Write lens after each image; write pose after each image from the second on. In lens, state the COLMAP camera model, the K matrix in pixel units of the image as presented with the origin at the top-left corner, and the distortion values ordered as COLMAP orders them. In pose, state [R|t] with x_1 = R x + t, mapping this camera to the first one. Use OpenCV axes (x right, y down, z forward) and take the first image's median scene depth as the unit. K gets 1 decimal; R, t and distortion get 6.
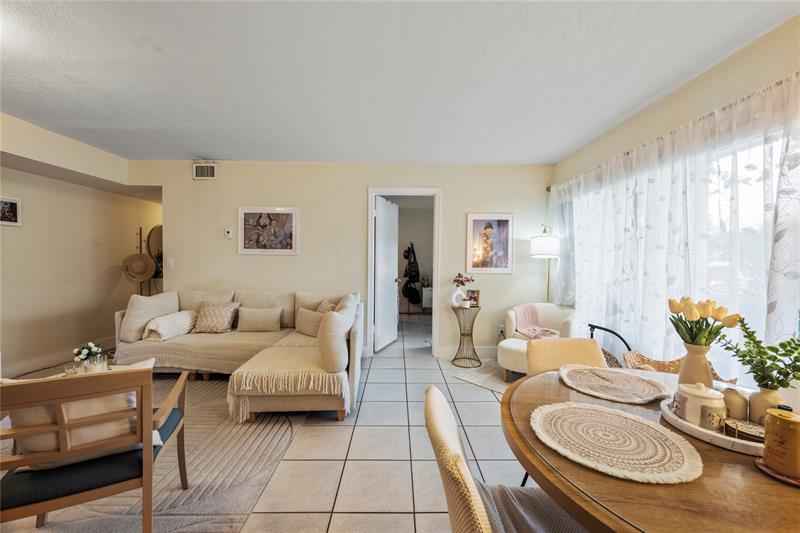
lens RADIAL K [[319.9, 0, 399.4], [0, 319.9, 267.3], [0, 0, 1]] dist [0.001309, 0.000080]
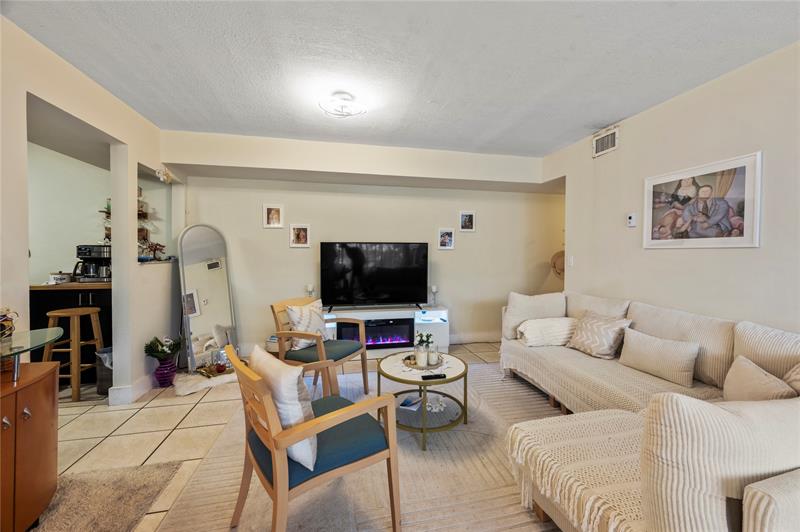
lens RADIAL K [[318.1, 0, 400.2], [0, 318.1, 260.2], [0, 0, 1]] dist [-0.005330, -0.000736]
pose [[0.205367, 0.010377, -0.978630, 0.046450], [-0.023289, 0.999712, 0.005713, -0.008455], [0.978408, 0.021618, 0.205550, 0.366139]]
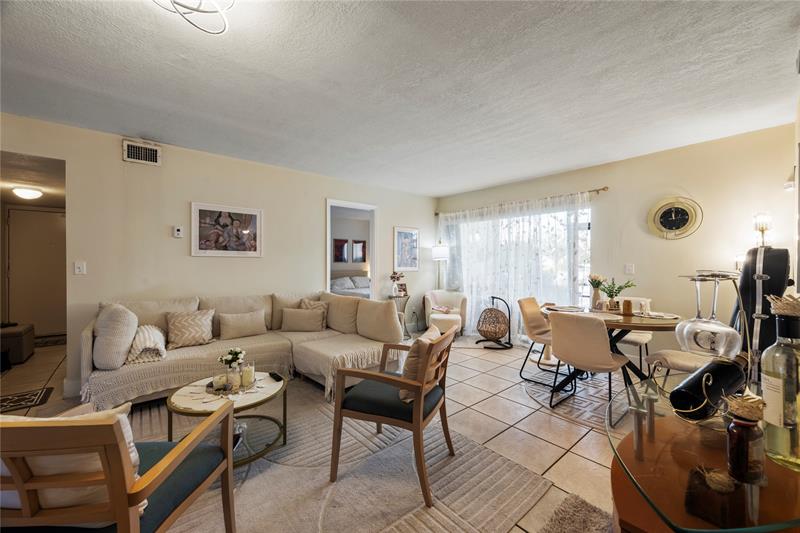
lens RADIAL K [[319.9, 0, 400.5], [0, 319.9, 263.4], [0, 0, 1]] dist [0.001309, 0.000080]
pose [[0.763160, -0.007149, 0.646170, -0.640770], [0.019774, 0.999729, -0.012294, 0.001771], [-0.645907, 0.022160, 0.763094, -0.035647]]
